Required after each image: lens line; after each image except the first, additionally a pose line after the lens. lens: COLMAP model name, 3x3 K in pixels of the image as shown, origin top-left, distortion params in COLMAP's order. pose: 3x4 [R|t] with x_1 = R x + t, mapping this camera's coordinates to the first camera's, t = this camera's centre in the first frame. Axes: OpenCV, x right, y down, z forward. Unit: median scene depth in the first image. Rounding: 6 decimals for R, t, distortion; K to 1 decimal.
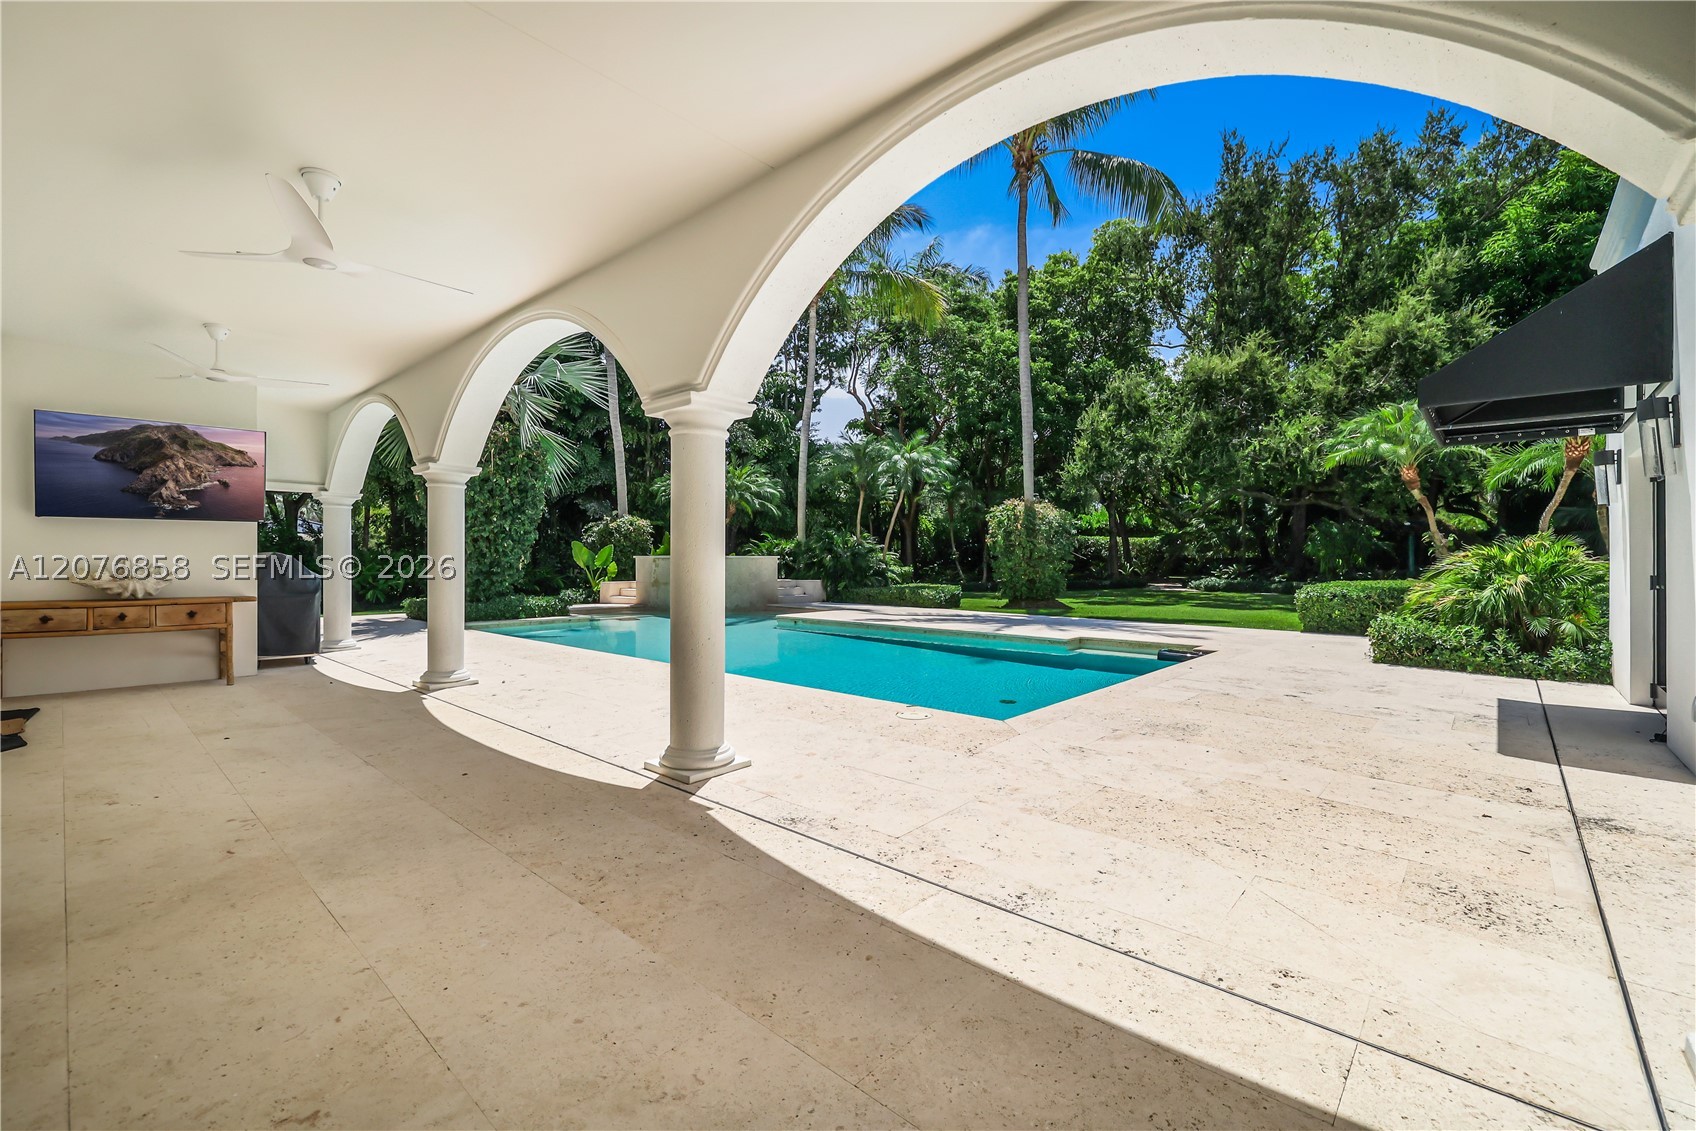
lens RADIAL K [[727.5, 0, 849.0], [0, 727.5, 558.8], [0, 0, 1]] dist [0.000980, -0.000109]
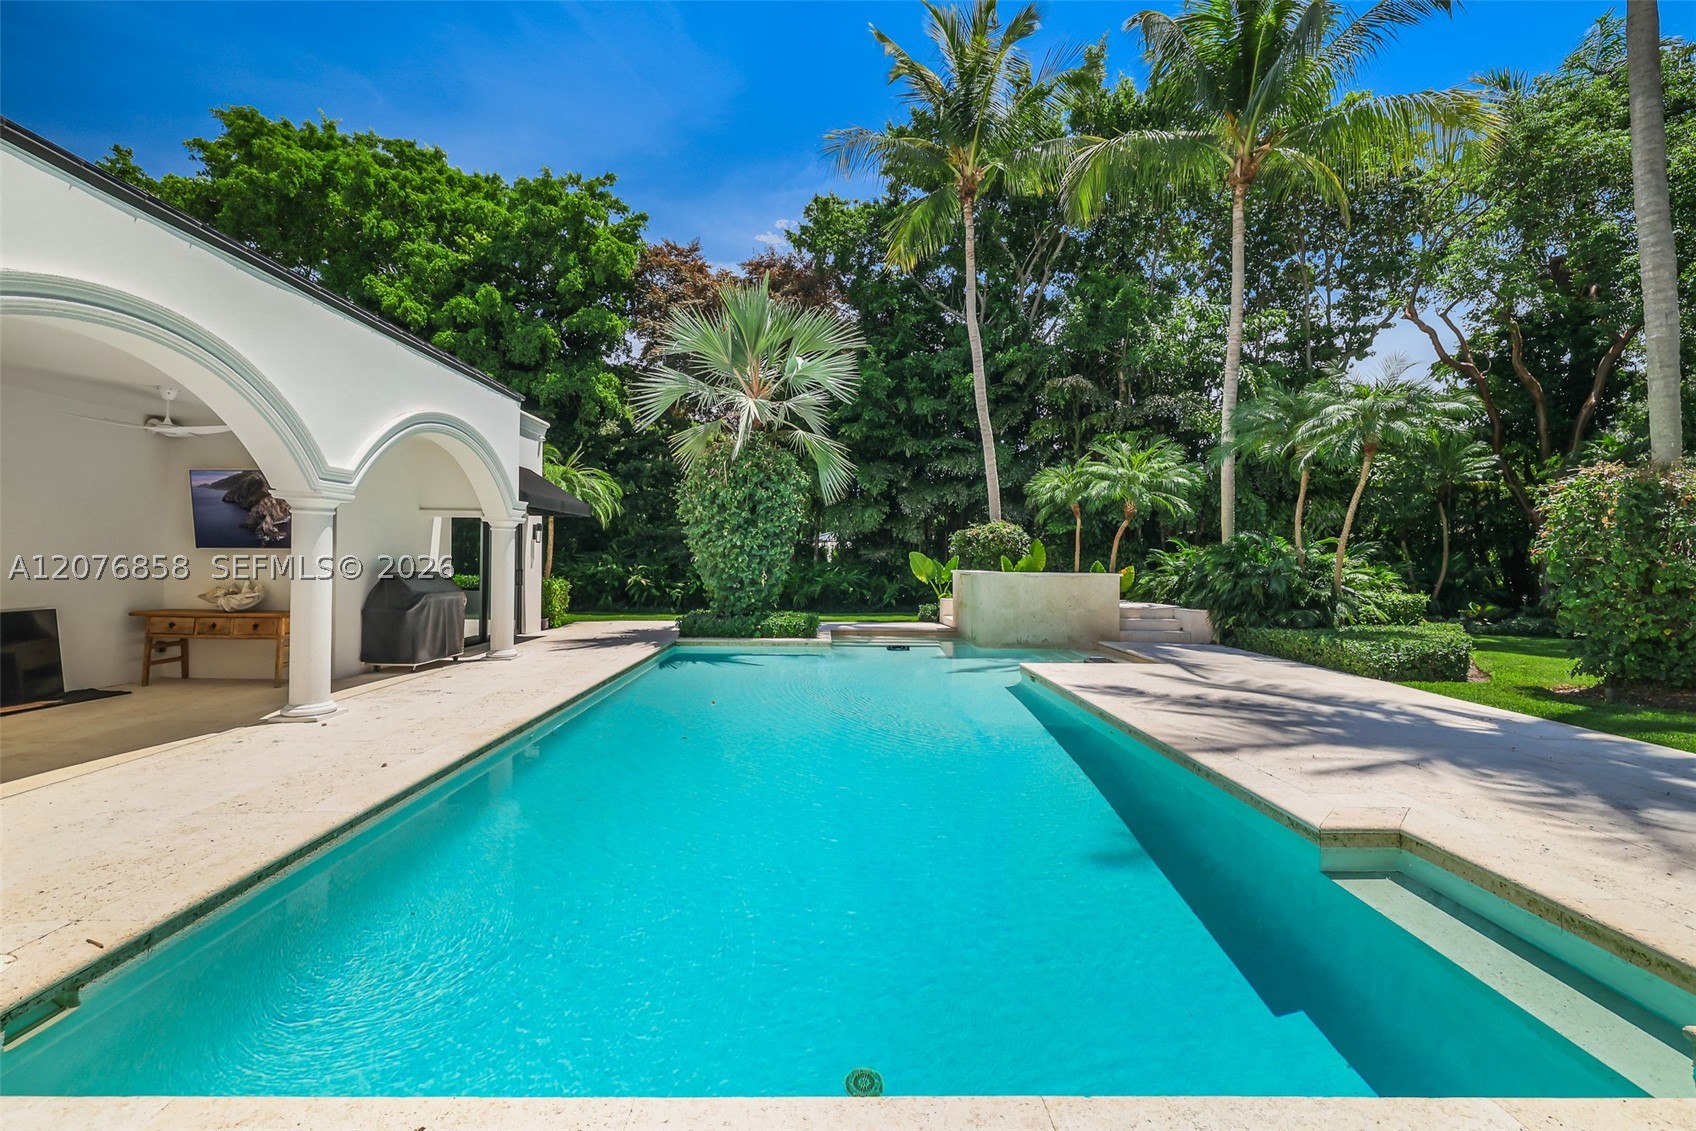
lens RADIAL K [[727.5, 0, 845.3], [0, 727.5, 563.0], [0, 0, 1]] dist [0.000980, -0.000109]
pose [[0.679826, 0.011275, -0.733287, 0.429297], [-0.009097, 0.999935, 0.006941, -0.030658], [0.733317, 0.001952, 0.679884, 0.604832]]
